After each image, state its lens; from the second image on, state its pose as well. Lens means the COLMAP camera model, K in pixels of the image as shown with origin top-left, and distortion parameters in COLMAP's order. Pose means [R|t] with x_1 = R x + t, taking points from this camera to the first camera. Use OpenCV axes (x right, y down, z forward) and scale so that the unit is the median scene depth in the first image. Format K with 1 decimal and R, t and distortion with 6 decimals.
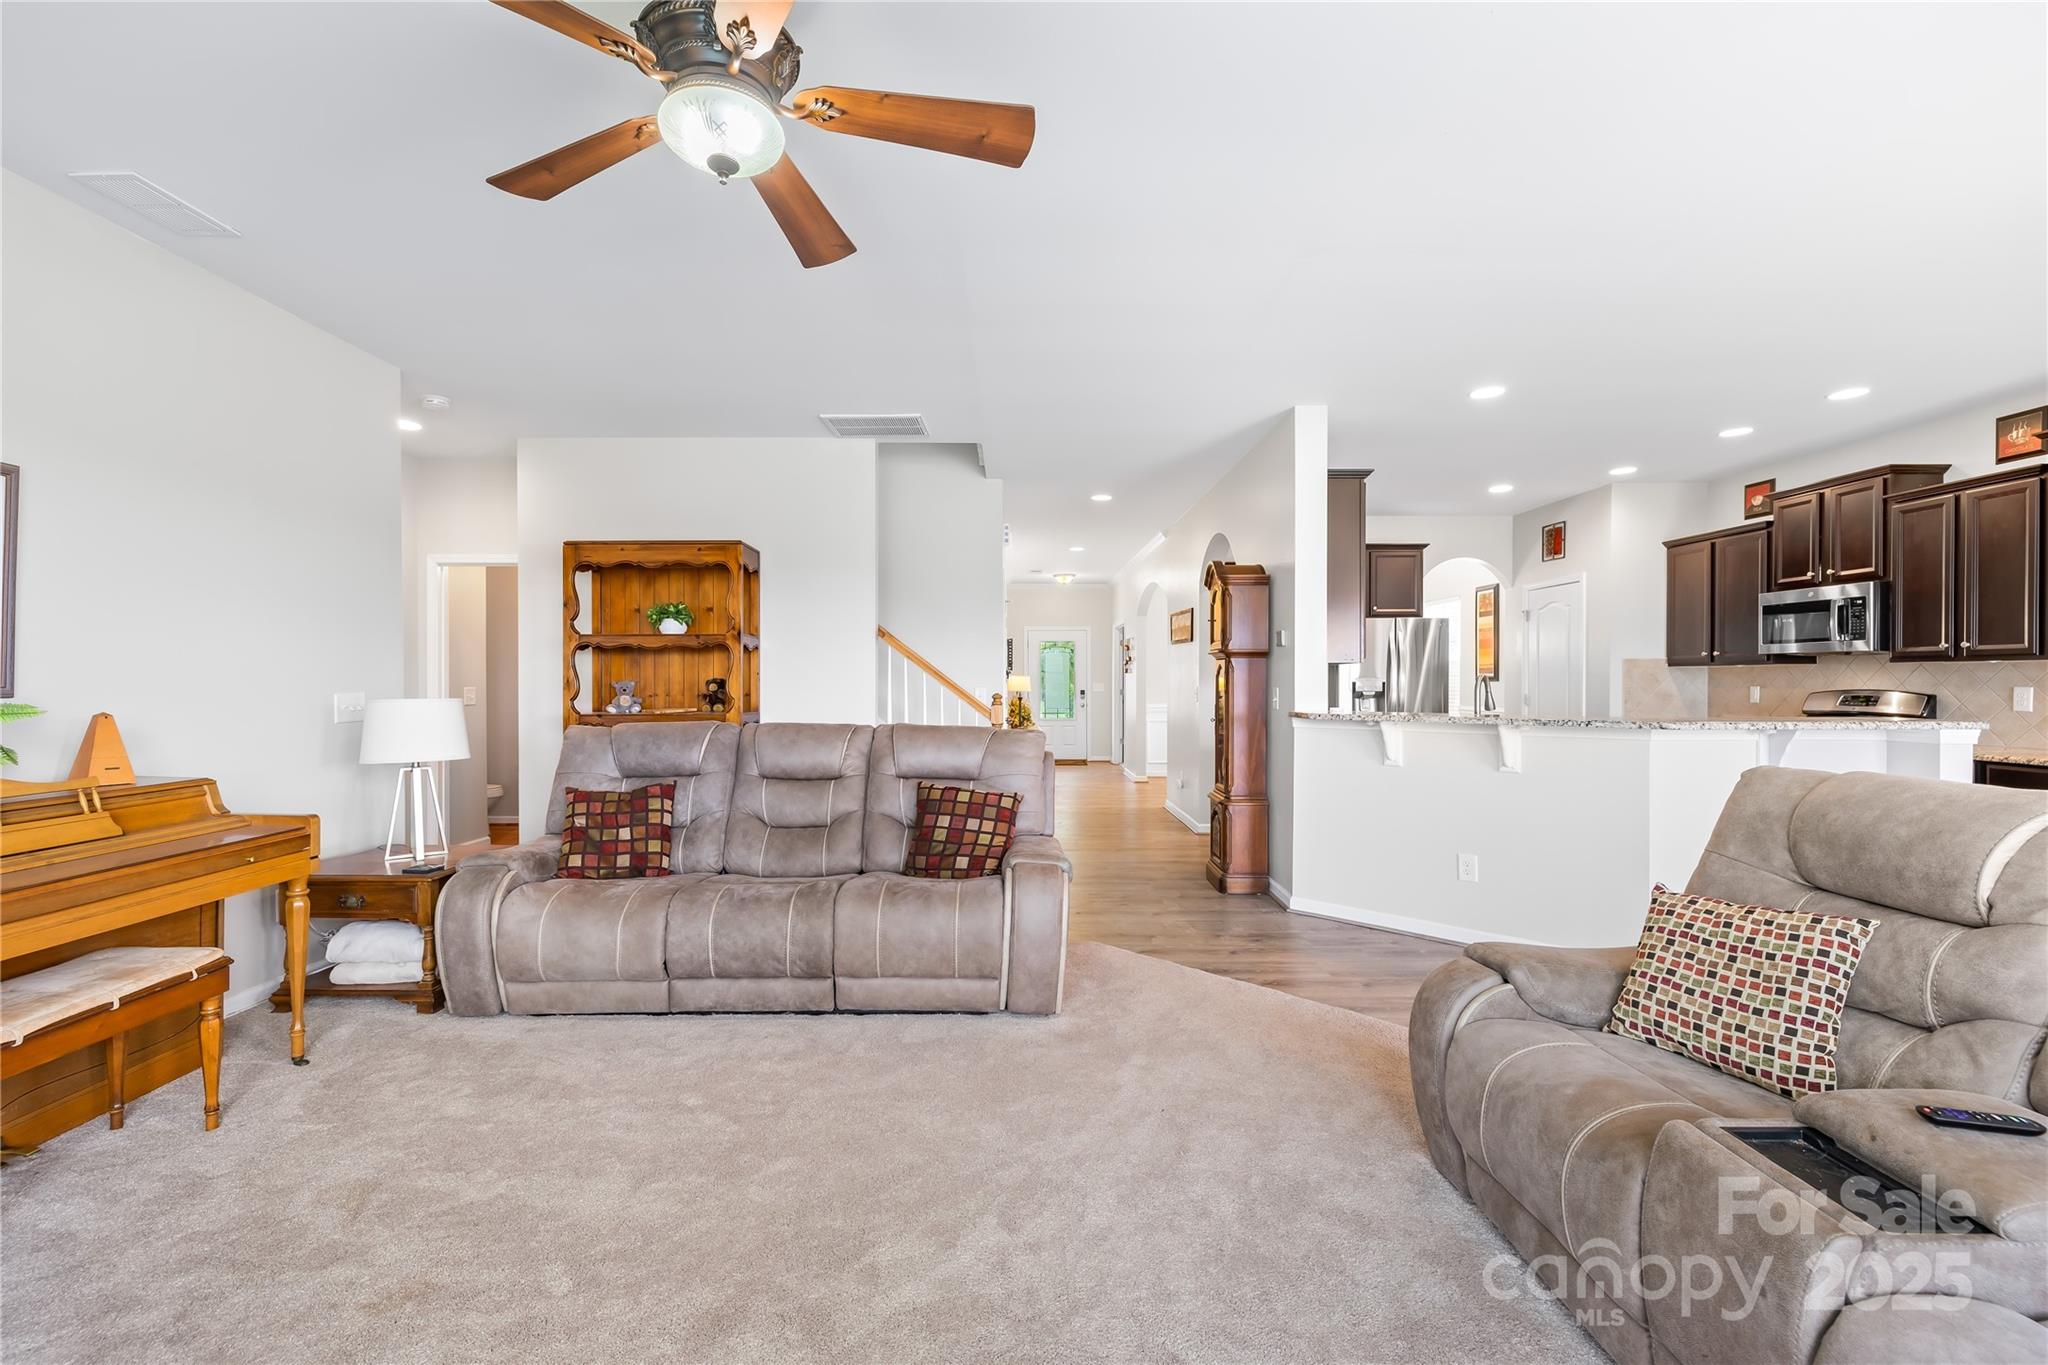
lens RADIAL K [[866.3, 0, 995.5], [0, 866.3, 687.7], [0, 0, 1]] dist [-0.001144, 0.001502]
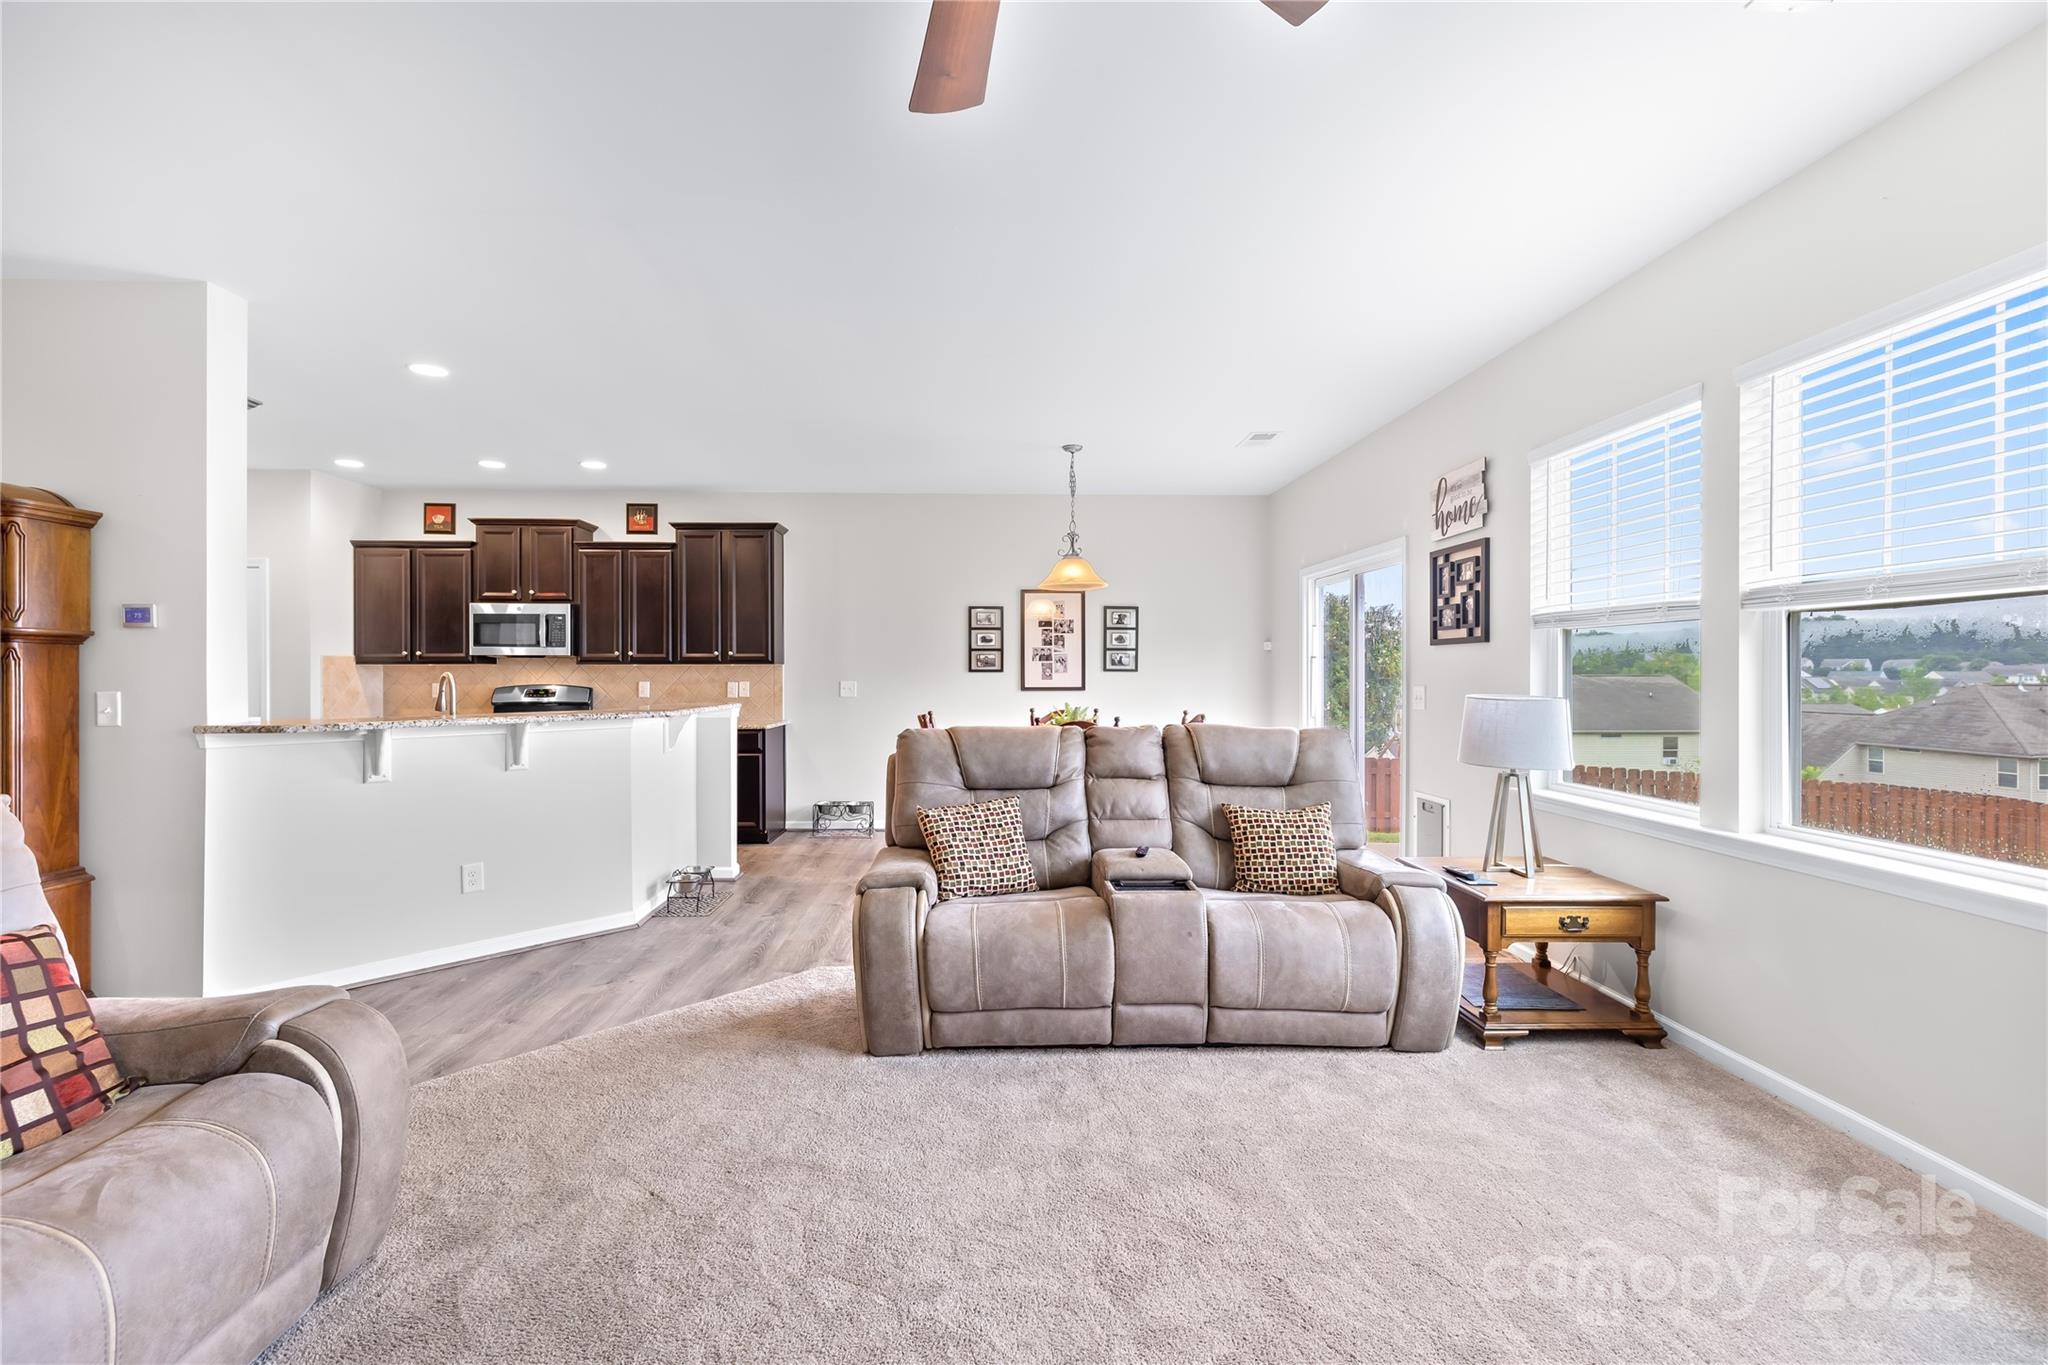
lens RADIAL K [[866.3, 0, 1011.3], [0, 866.3, 673.8], [0, 0, 1]] dist [-0.001144, 0.001502]
pose [[-0.048807, 0.001905, 0.998806, -0.348818], [0.009998, 0.999949, -0.001418, -0.005862], [-0.998758, 0.009917, -0.048823, 0.374682]]
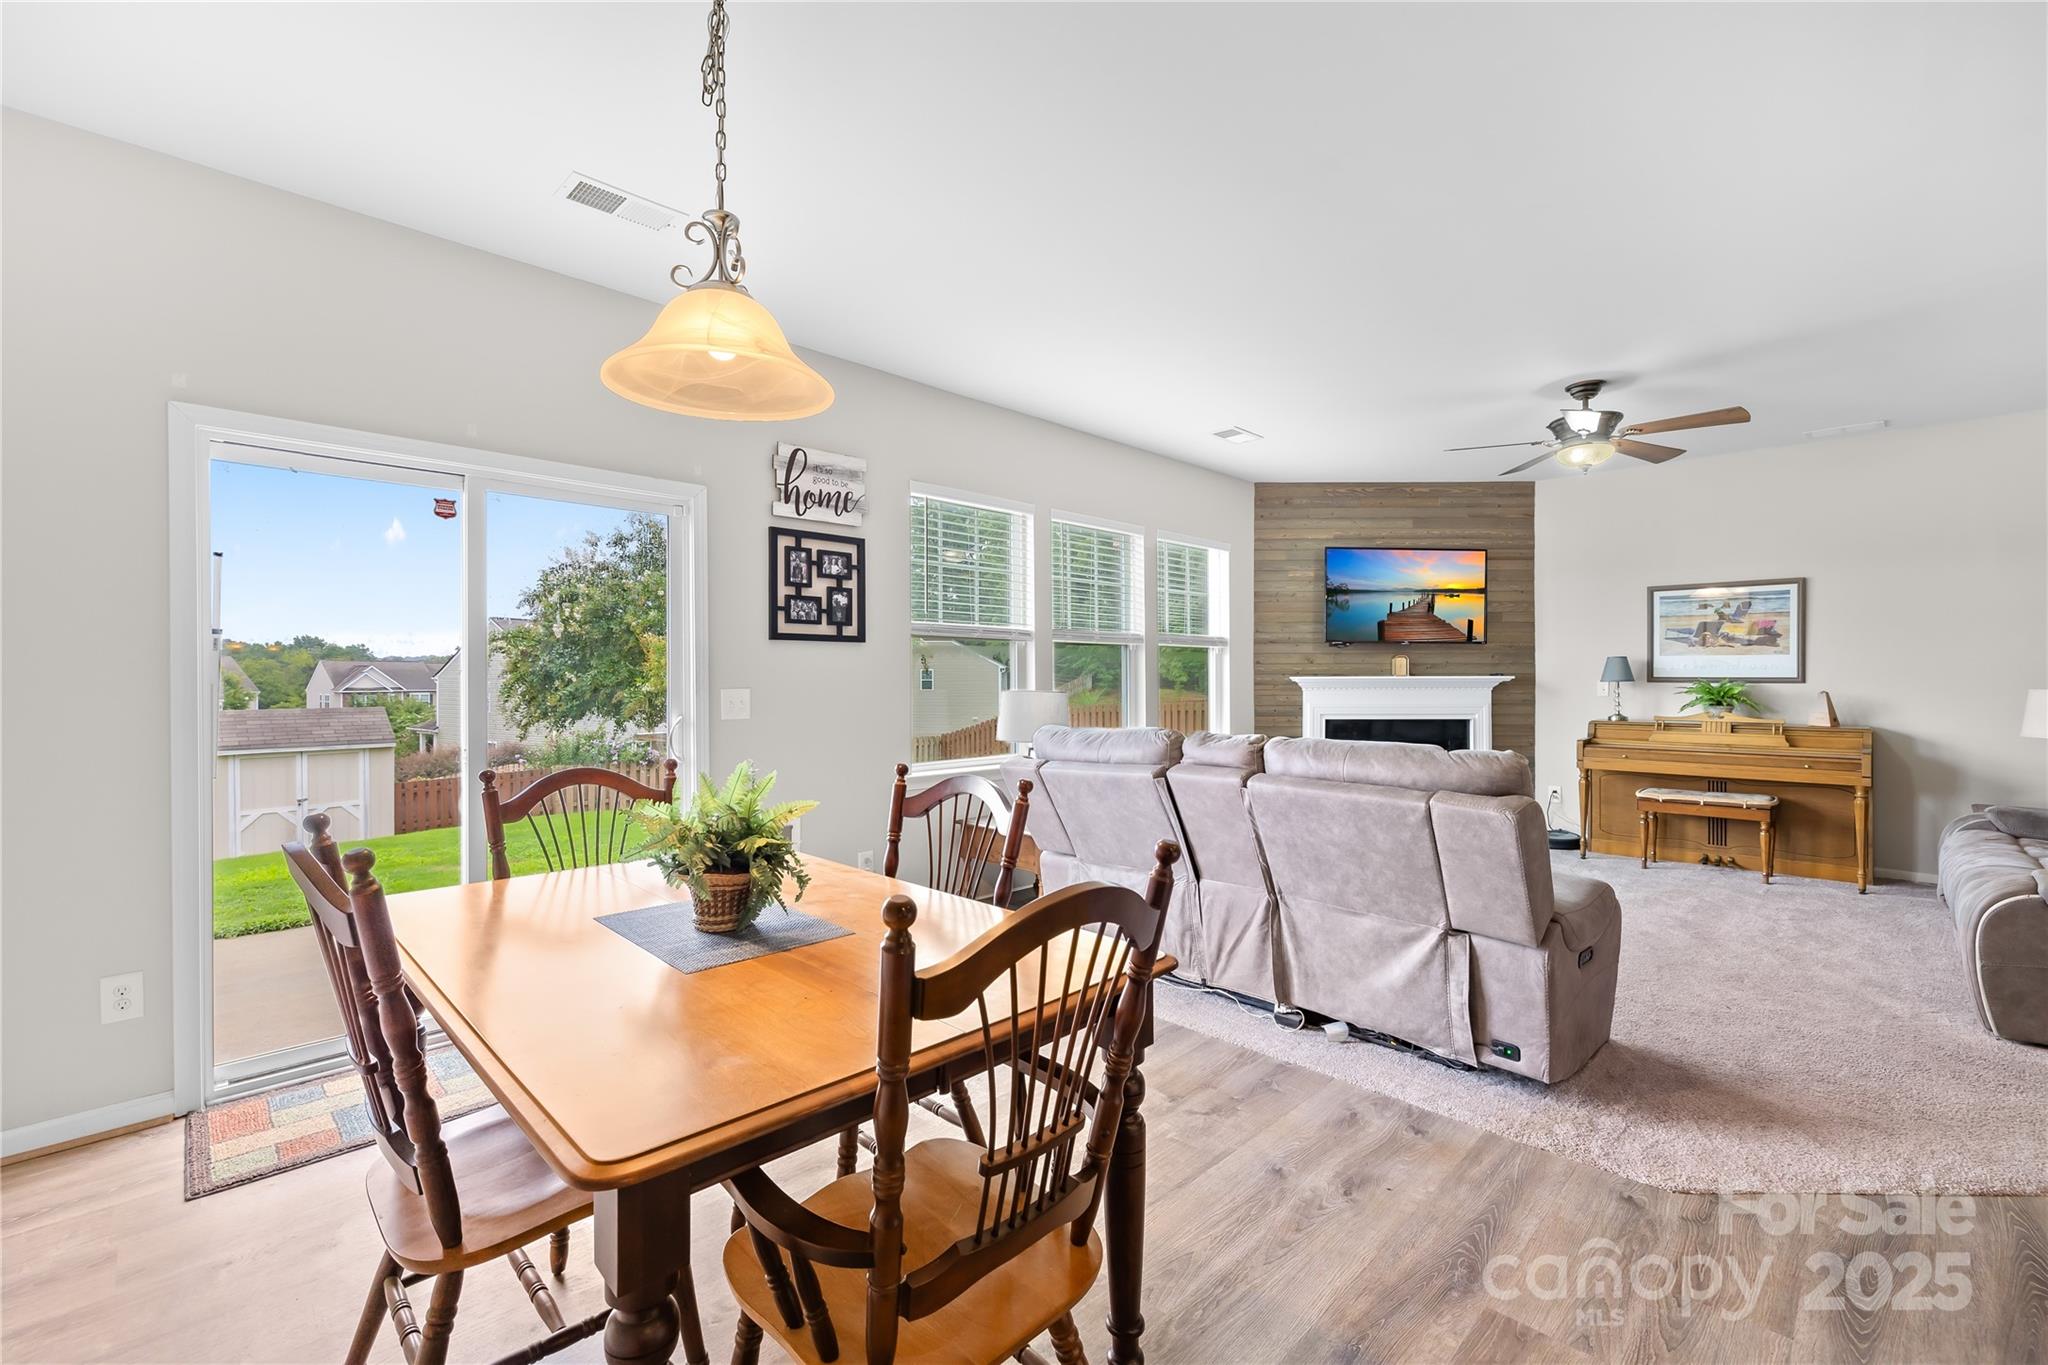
lens RADIAL K [[866.3, 0, 1016.1], [0, 866.3, 682.8], [0, 0, 1]] dist [-0.001144, 0.001502]
pose [[-0.700330, 0.007267, -0.713782, 0.940042], [-0.004492, 0.999884, 0.014587, -0.006571], [0.713805, 0.013421, -0.700216, 0.570985]]
